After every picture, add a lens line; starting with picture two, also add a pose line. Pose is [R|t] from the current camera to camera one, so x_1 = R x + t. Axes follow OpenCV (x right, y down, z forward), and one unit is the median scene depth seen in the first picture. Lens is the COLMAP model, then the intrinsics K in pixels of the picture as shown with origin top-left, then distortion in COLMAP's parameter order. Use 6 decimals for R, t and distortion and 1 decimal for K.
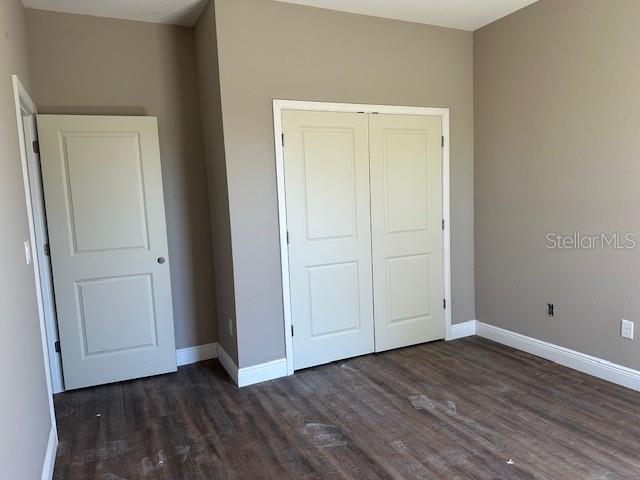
lens RADIAL K [[450.5, 0, 318.5], [0, 450.5, 240.6], [0, 0, 1]] dist [0.011168, 0.000251]
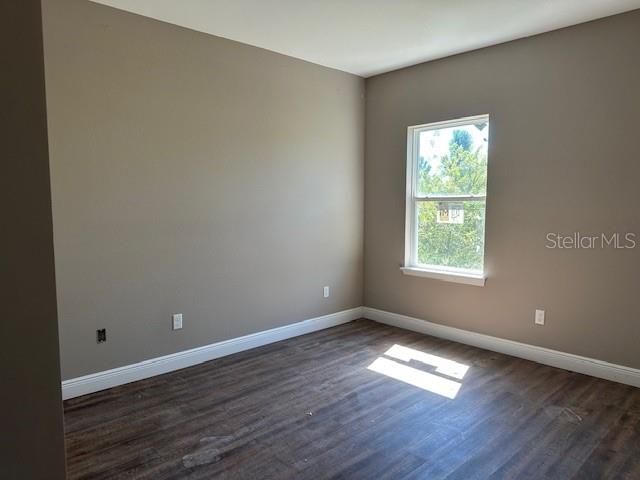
lens RADIAL K [[450.5, 0, 318.7], [0, 450.5, 240.7], [0, 0, 1]] dist [0.011168, 0.000251]
pose [[-0.302909, -0.038676, 0.952234, -0.617899], [0.108831, 0.991236, 0.074879, -0.077393], [-0.946785, 0.126314, -0.296045, 0.996983]]
